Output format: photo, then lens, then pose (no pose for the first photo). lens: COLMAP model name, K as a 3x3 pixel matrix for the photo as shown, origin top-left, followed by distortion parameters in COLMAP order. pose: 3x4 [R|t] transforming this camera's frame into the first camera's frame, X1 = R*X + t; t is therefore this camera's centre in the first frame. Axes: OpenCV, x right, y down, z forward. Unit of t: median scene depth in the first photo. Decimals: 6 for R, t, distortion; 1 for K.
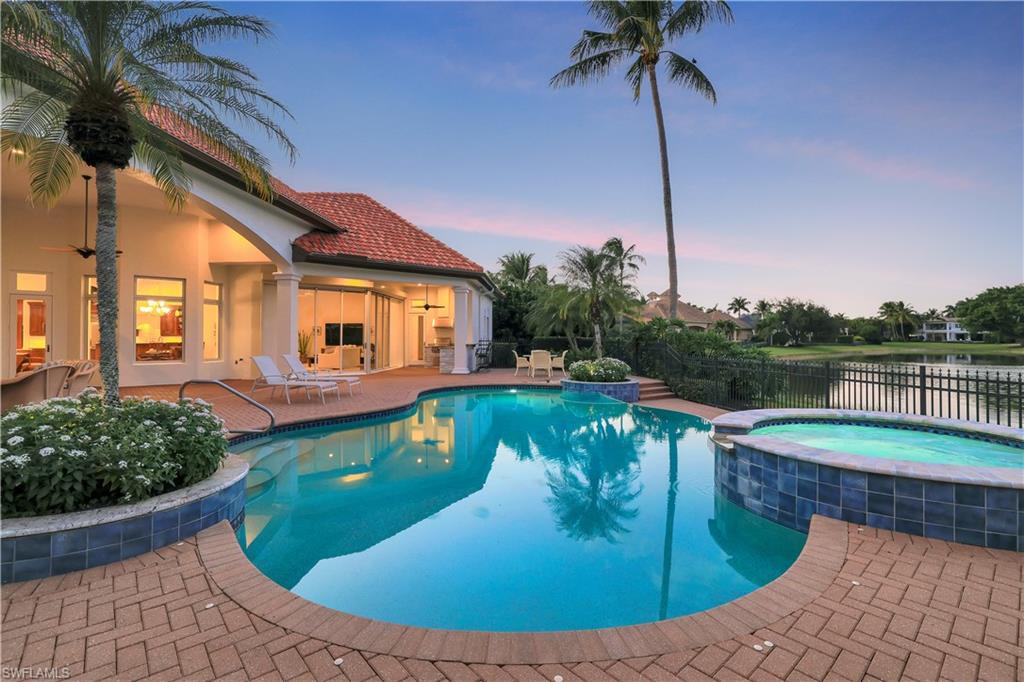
lens RADIAL K [[468.9, 0, 515.3], [0, 468.9, 339.0], [0, 0, 1]] dist [-0.014268, 0.000168]
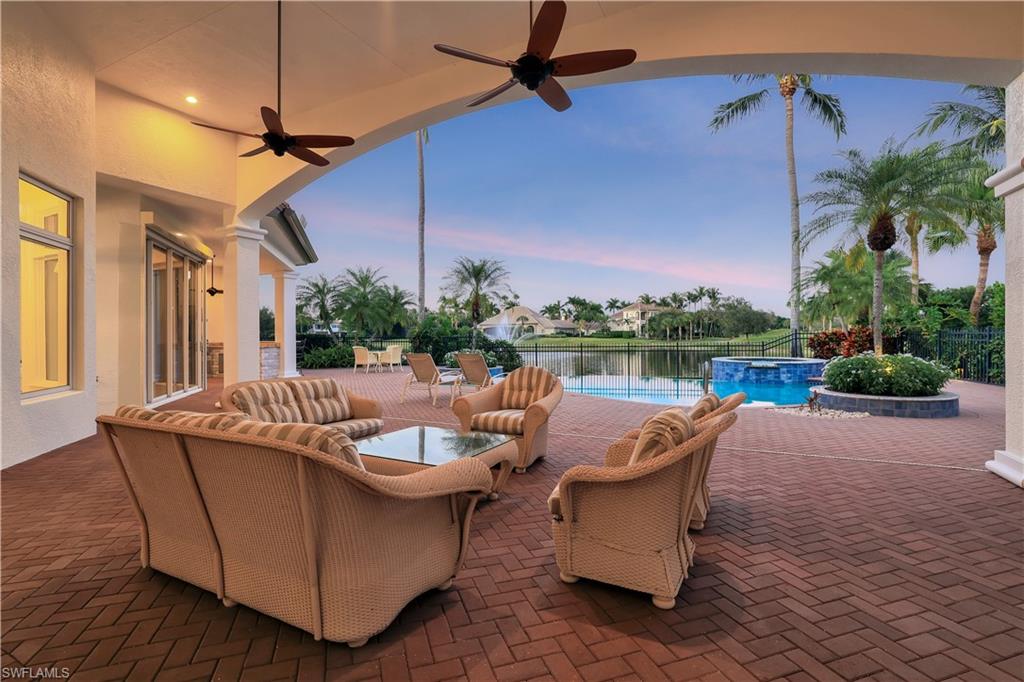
lens RADIAL K [[476.0, 0, 512.9], [0, 476.0, 340.0], [0, 0, 1]] dist [0.003143, 0.000279]
pose [[0.396675, -0.015670, 0.917825, -0.856172], [0.012954, 0.999850, 0.011472, 0.003990], [-0.917868, 0.007339, 0.396819, 0.387844]]
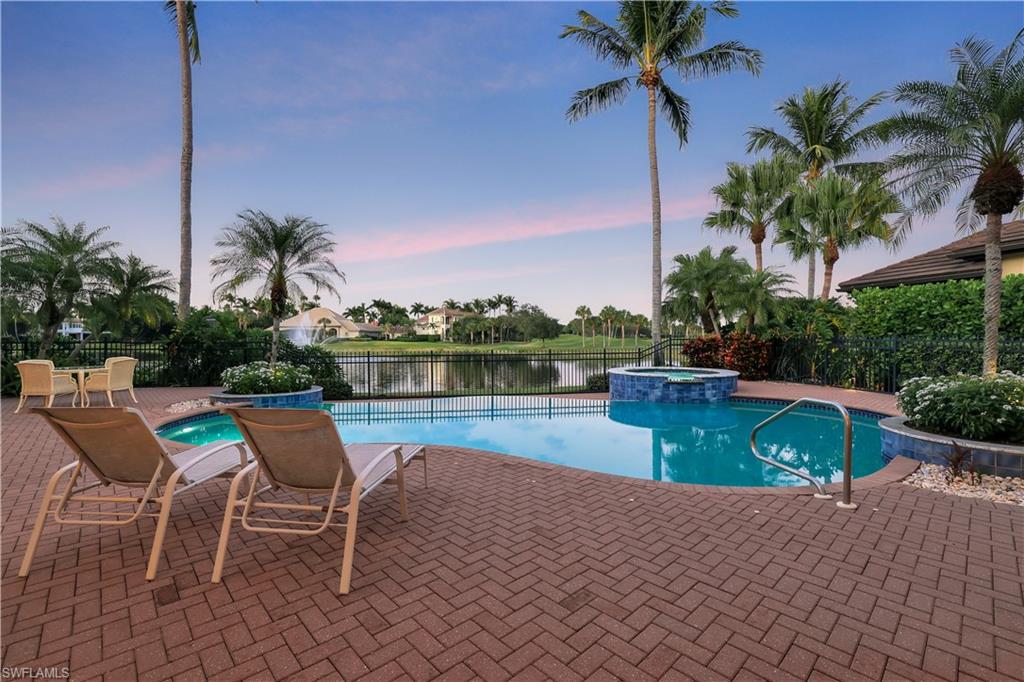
lens RADIAL K [[461.0, 0, 506.7], [0, 461.0, 334.7], [0, 0, 1]] dist [-0.031287, 0.001876]
pose [[0.005686, 0.003428, 0.999978, -0.535768], [0.006470, 0.999973, -0.003465, 0.001146], [-0.999963, 0.006490, 0.005664, 0.568717]]
